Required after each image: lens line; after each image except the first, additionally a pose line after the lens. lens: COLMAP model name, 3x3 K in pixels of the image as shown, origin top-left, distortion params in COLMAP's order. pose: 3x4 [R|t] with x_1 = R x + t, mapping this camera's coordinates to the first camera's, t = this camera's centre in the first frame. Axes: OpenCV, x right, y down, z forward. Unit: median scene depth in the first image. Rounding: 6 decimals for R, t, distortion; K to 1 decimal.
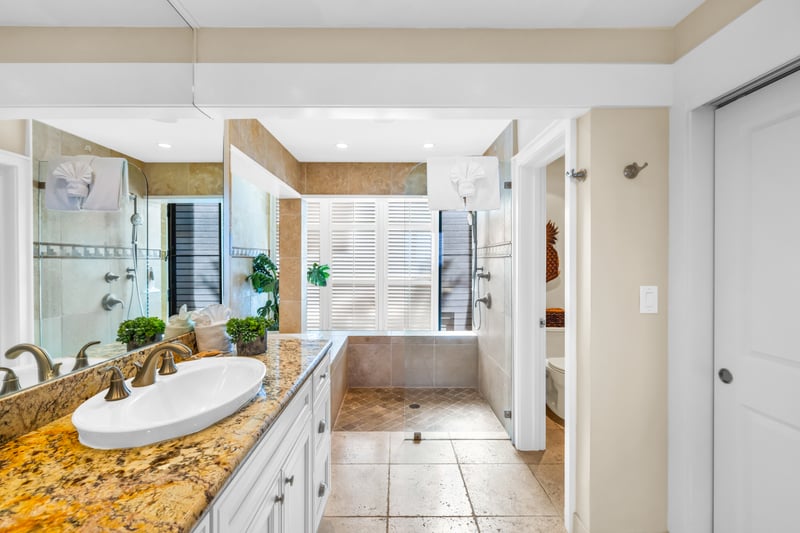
lens RADIAL K [[334.5, 0, 399.8], [0, 334.5, 263.9], [0, 0, 1]] dist [-0.001663, 0.000284]
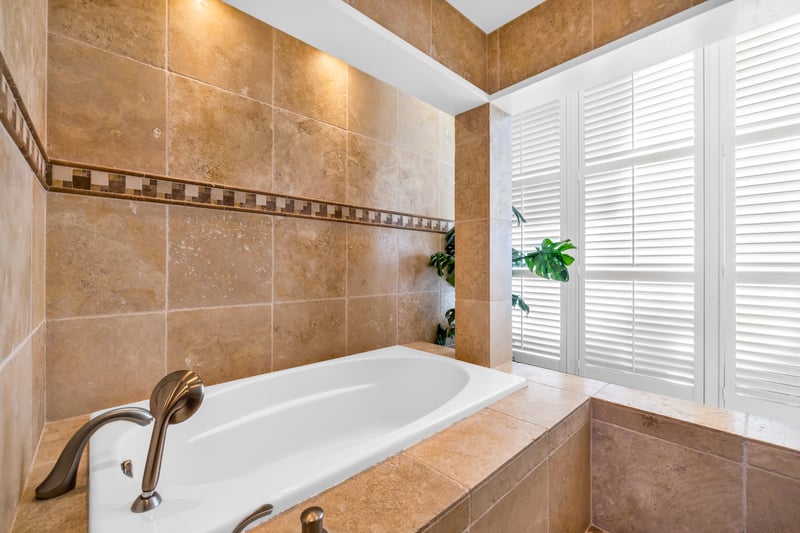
lens RADIAL K [[334.5, 0, 395.0], [0, 334.5, 265.8], [0, 0, 1]] dist [-0.001663, 0.000284]
pose [[0.666829, -0.003138, -0.745204, -0.010780], [-0.005411, 0.999944, -0.009052, 0.059938], [0.745191, 0.010069, 0.666775, 0.546583]]
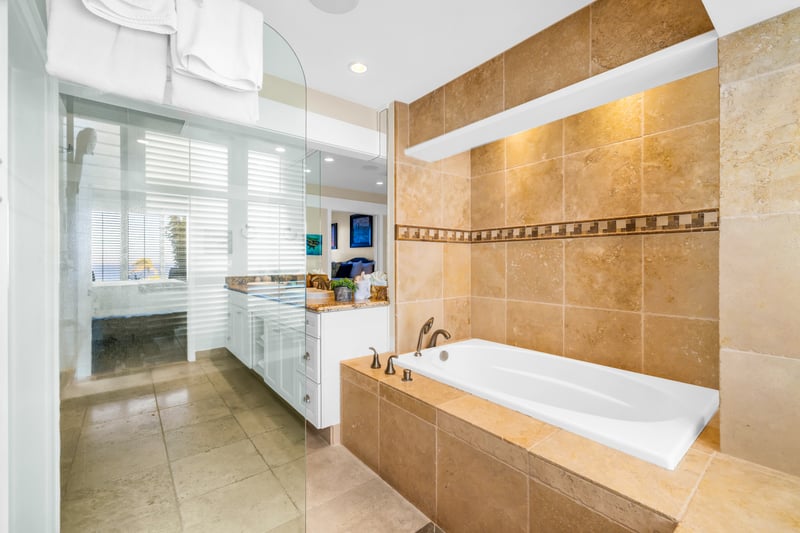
lens RADIAL K [[334.5, 0, 401.0], [0, 334.5, 262.3], [0, 0, 1]] dist [-0.001663, 0.000284]
pose [[-0.785297, 0.002782, -0.619113, 0.156046], [-0.003002, 0.999961, 0.008301, 0.022966], [0.619112, 0.008377, -0.785258, 1.061748]]
